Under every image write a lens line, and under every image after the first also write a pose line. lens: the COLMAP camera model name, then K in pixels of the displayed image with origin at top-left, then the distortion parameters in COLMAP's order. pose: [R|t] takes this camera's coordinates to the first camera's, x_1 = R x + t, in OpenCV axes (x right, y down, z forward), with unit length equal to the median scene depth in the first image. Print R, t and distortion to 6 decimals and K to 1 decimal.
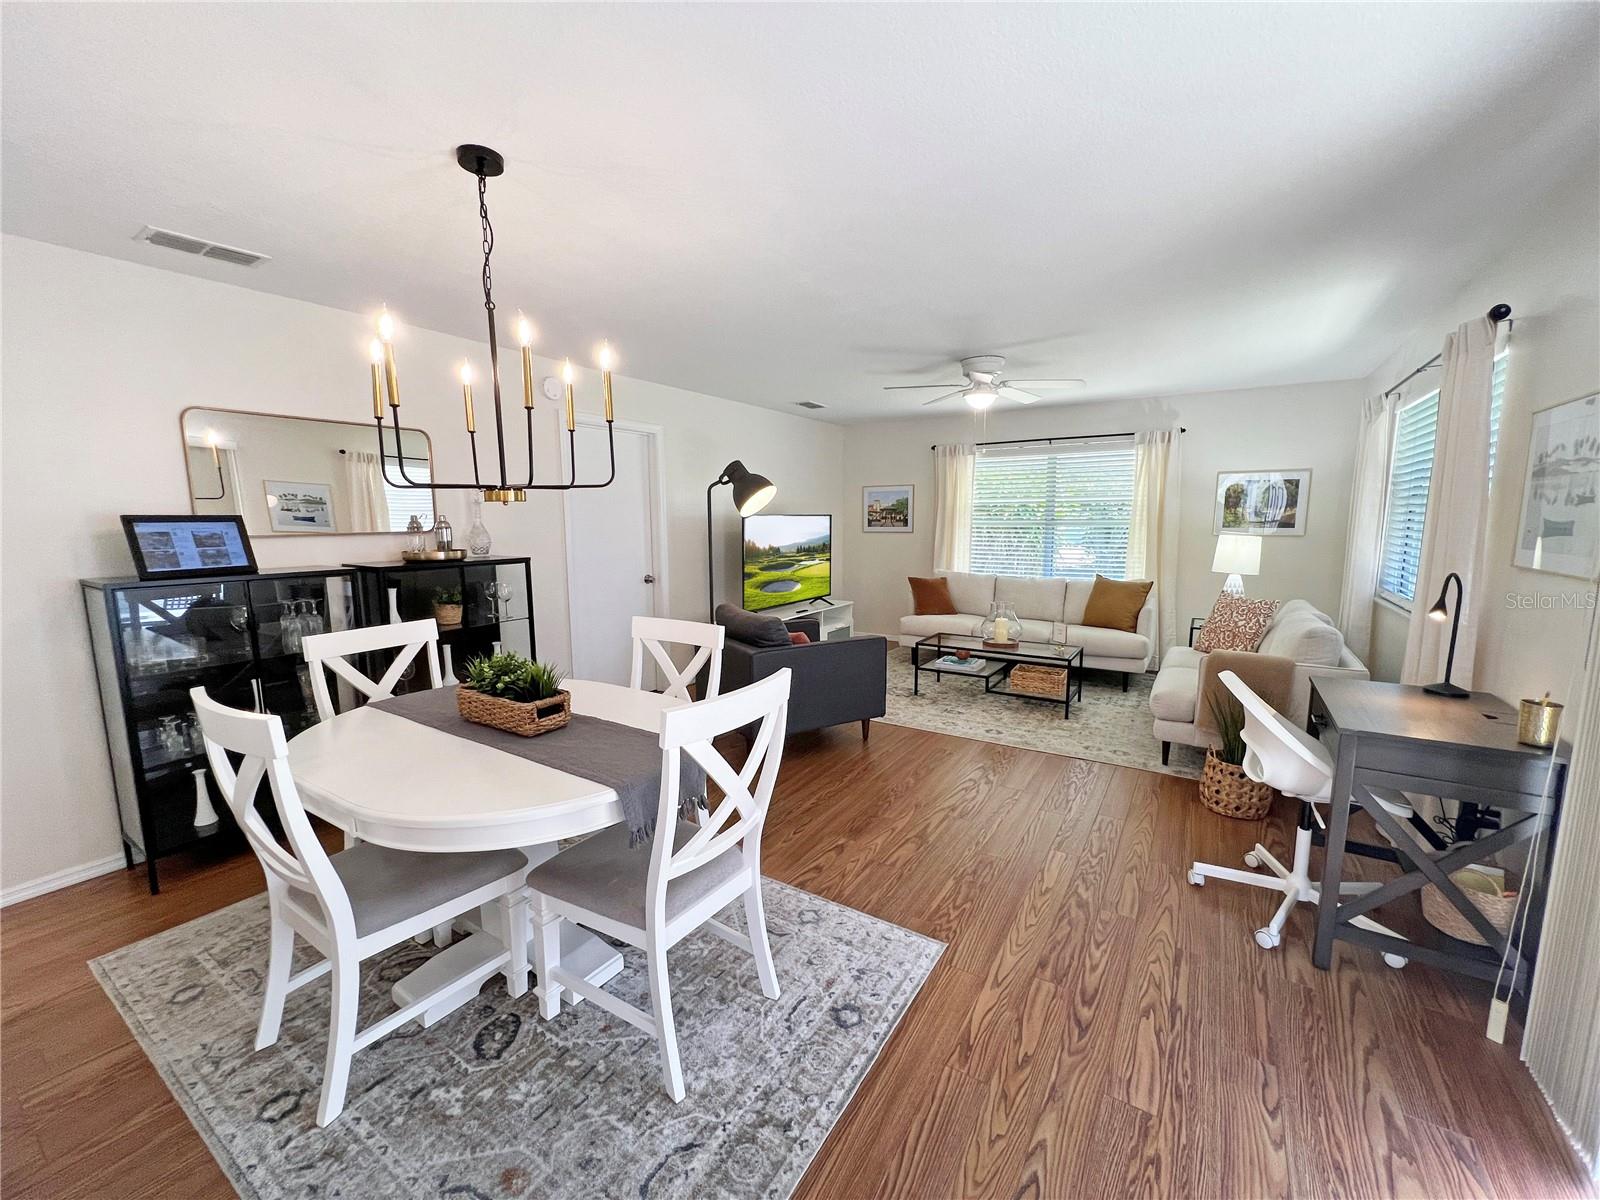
lens RADIAL K [[638.7, 0, 799.5], [0, 638.7, 603.5], [0, 0, 1]] dist [0.000206, 0.000195]
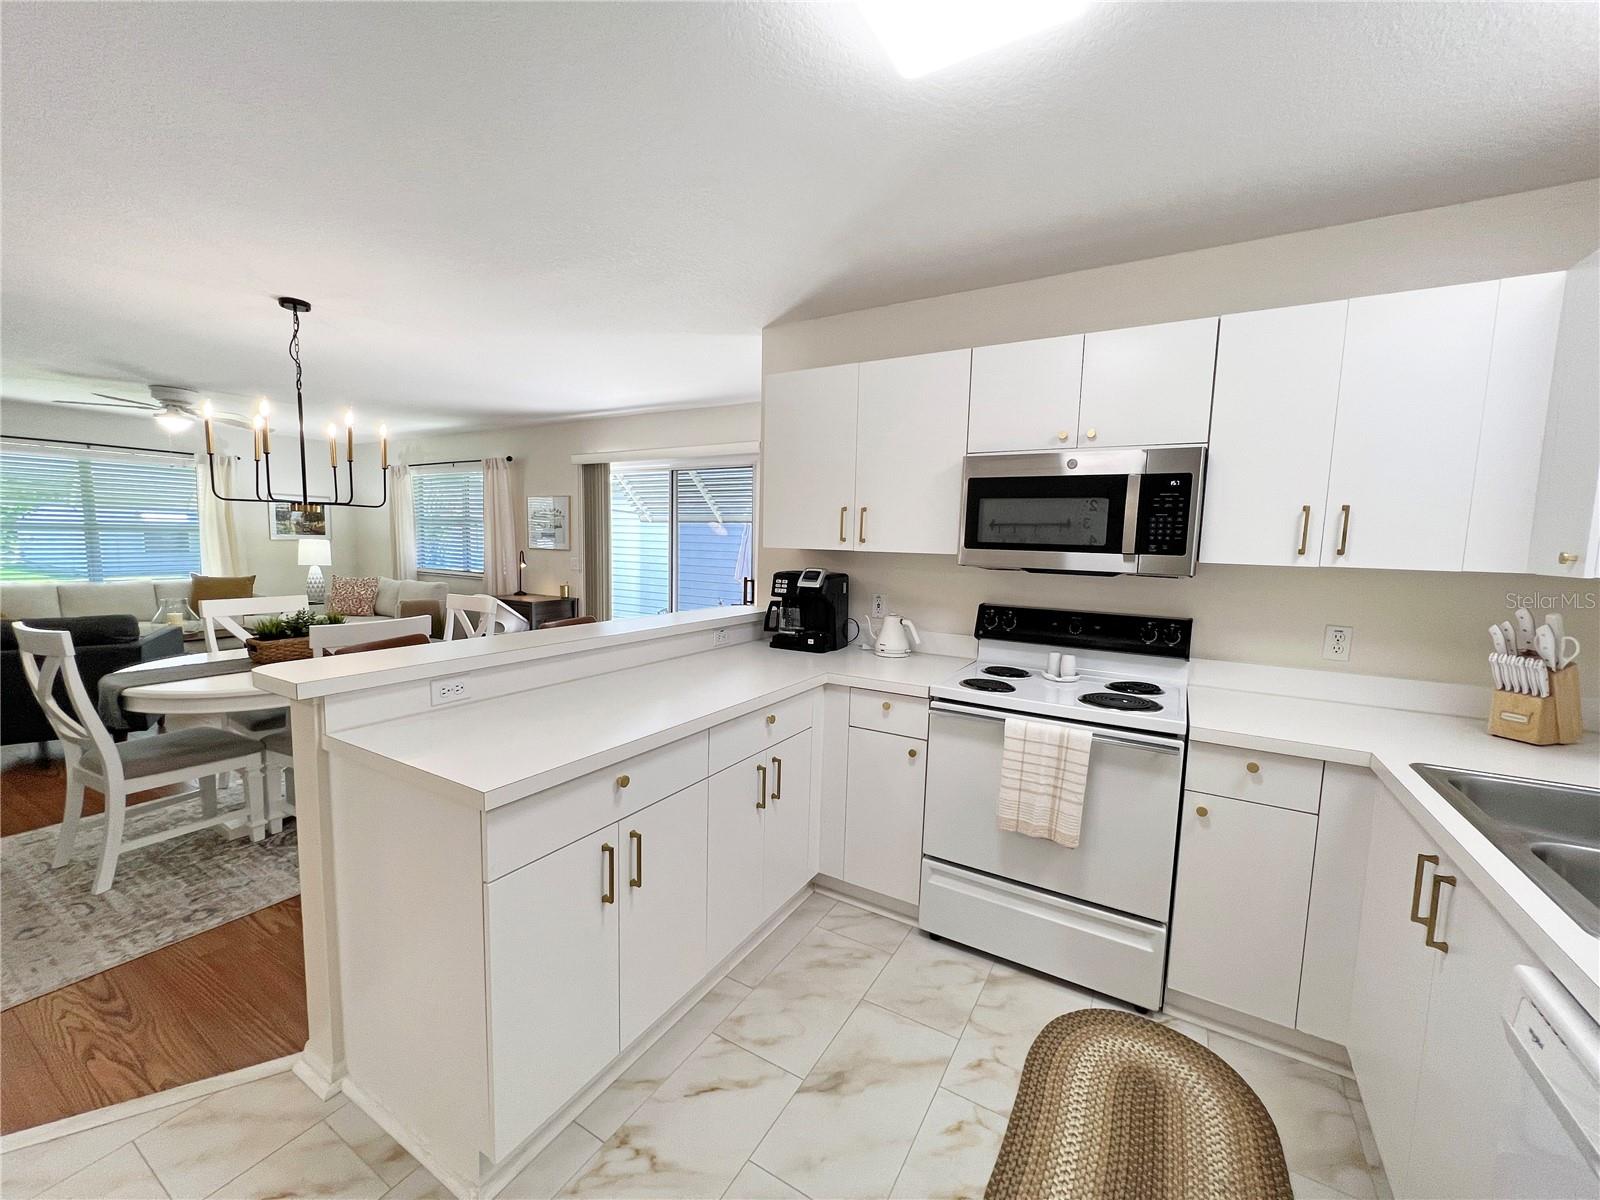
lens RADIAL K [[638.7, 0, 799.5], [0, 638.7, 603.5], [0, 0, 1]] dist [0.000206, 0.000195]
pose [[-0.042928, -0.097121, 0.994346, -0.803049], [0.112133, 0.988507, 0.101392, 0.015300], [-0.992765, 0.115852, -0.031544, -0.049007]]
